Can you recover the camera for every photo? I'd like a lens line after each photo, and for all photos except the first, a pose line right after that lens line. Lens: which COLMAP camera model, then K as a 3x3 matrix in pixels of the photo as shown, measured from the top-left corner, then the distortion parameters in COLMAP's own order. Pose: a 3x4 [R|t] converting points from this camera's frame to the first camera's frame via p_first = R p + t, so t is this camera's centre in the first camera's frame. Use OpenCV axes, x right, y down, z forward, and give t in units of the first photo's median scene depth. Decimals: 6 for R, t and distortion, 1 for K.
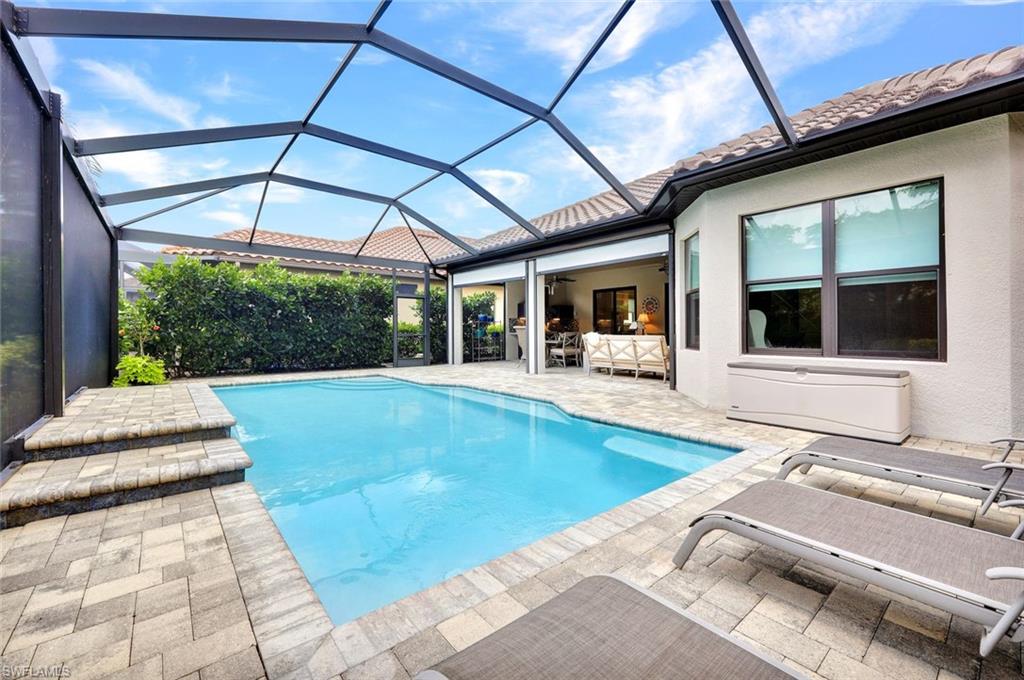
lens RADIAL K [[420.1, 0, 512.9], [0, 420.1, 335.6], [0, 0, 1]] dist [-0.000111, 0.000271]
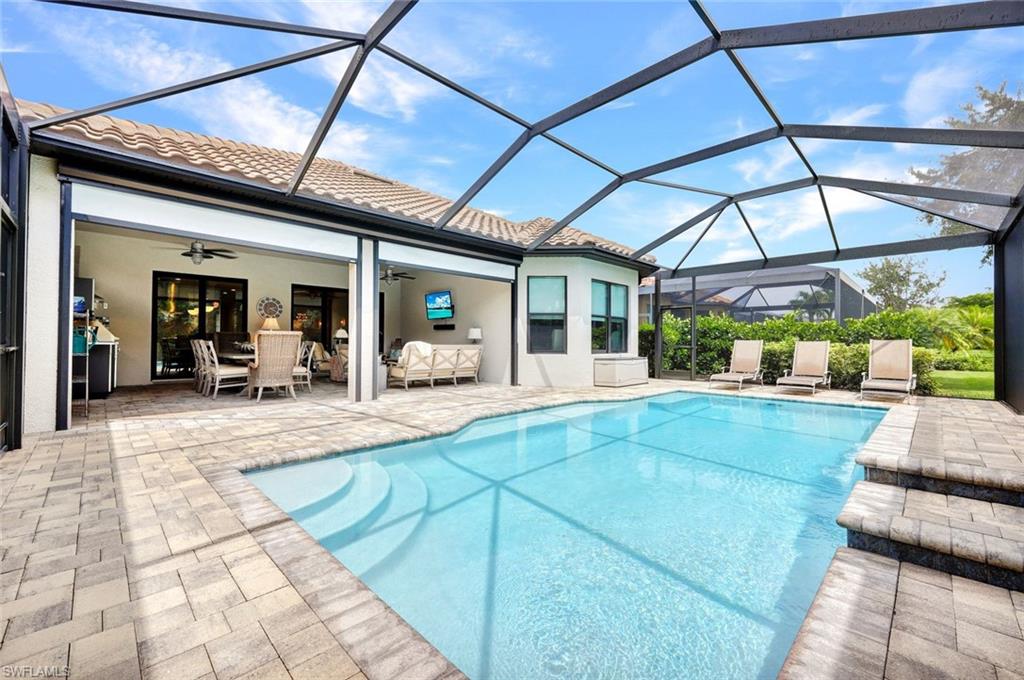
lens RADIAL K [[420.1, 0, 512.9], [0, 420.1, 335.6], [0, 0, 1]] dist [-0.000111, 0.000271]
pose [[-0.089918, 0.013568, 0.995857, -0.742258], [0.005707, 0.999898, -0.013108, -0.007927], [-0.995933, 0.004505, -0.089986, 0.904041]]
